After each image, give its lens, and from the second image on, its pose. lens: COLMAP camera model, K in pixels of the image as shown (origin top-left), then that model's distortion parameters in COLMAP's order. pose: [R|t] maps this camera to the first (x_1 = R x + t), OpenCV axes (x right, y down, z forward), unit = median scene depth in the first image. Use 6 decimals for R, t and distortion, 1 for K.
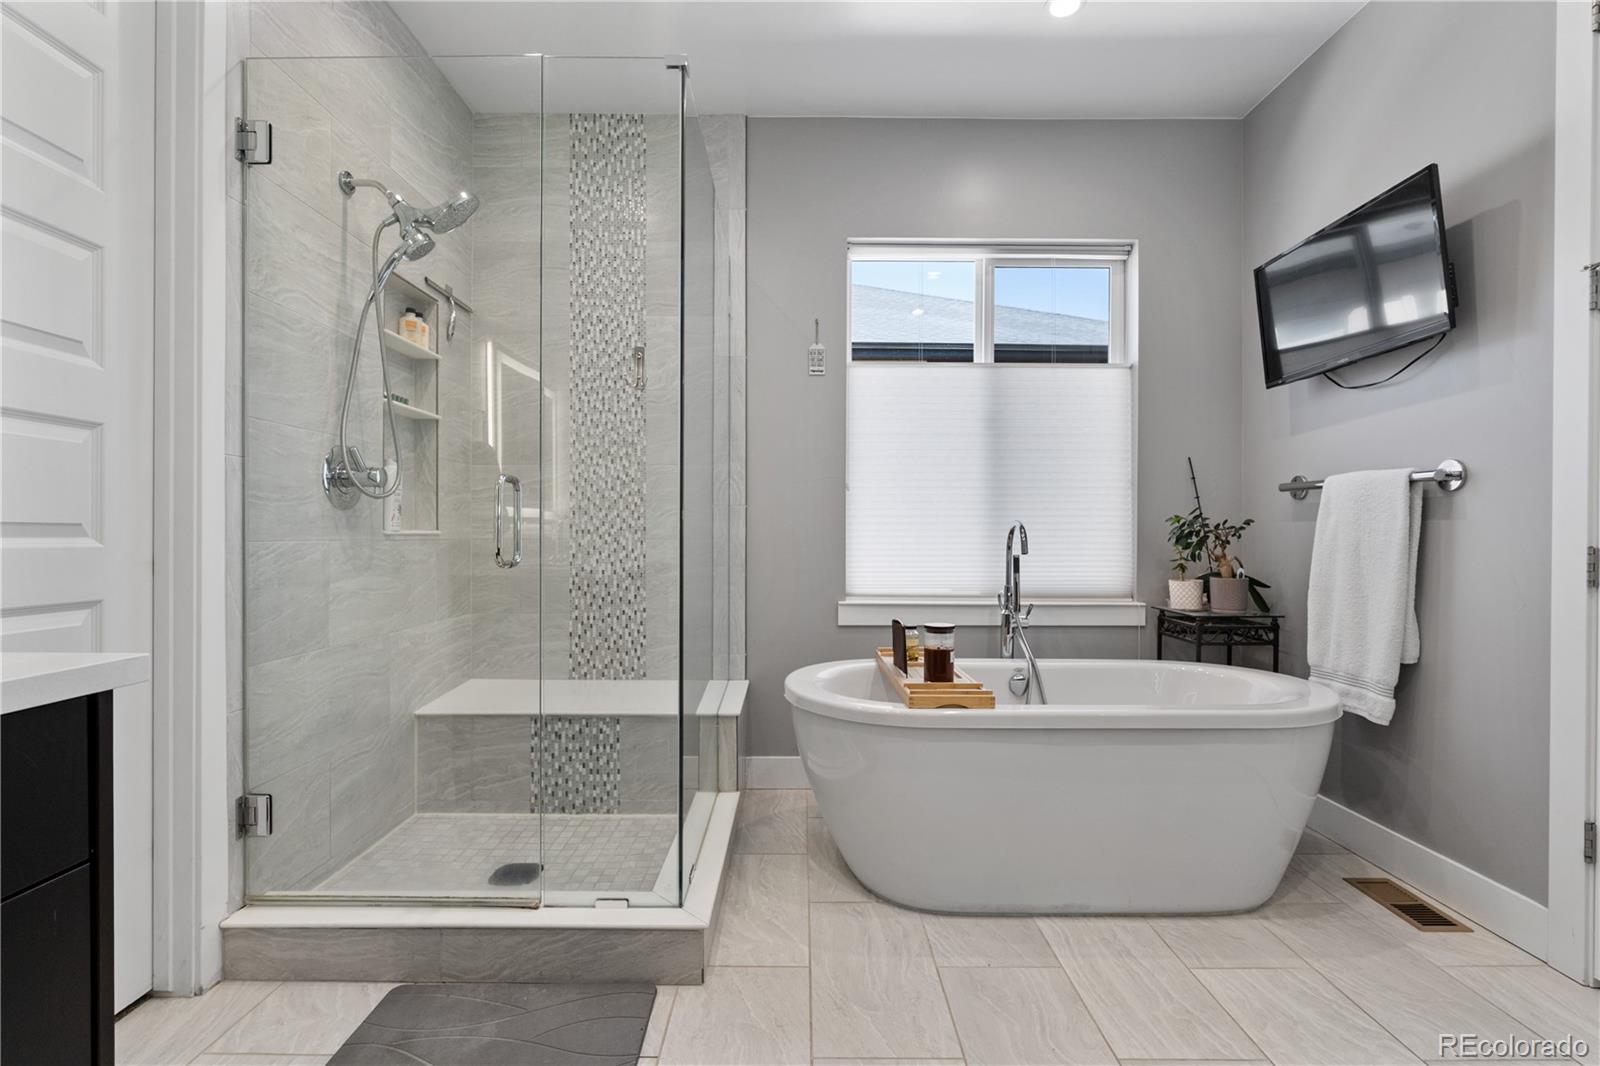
lens RADIAL K [[728.0, 0, 798.9], [0, 728.0, 538.7], [0, 0, 1]] dist [-0.000019, 0.000001]
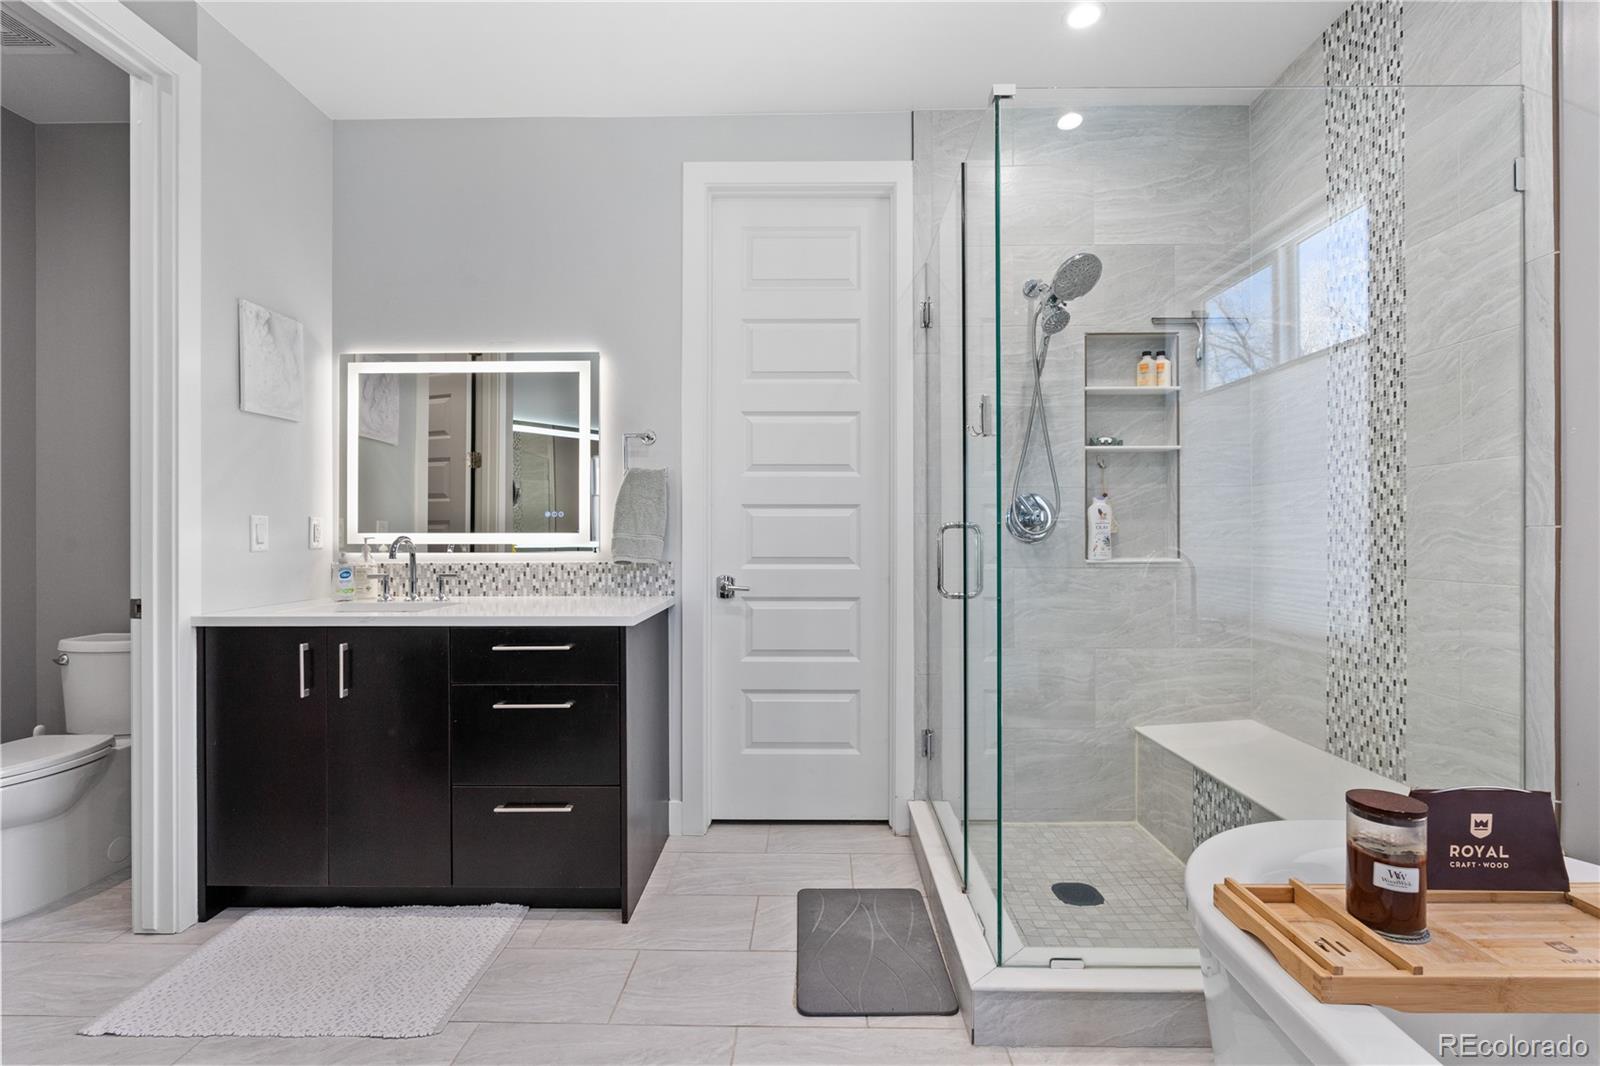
lens RADIAL K [[728.0, 0, 798.9], [0, 728.0, 538.7], [0, 0, 1]] dist [-0.000019, 0.000001]
pose [[-0.018349, 0.000038, -0.999832, 0.479618], [-0.002506, 0.999997, 0.000084, -0.034651], [0.999828, 0.002507, -0.018349, 0.445555]]
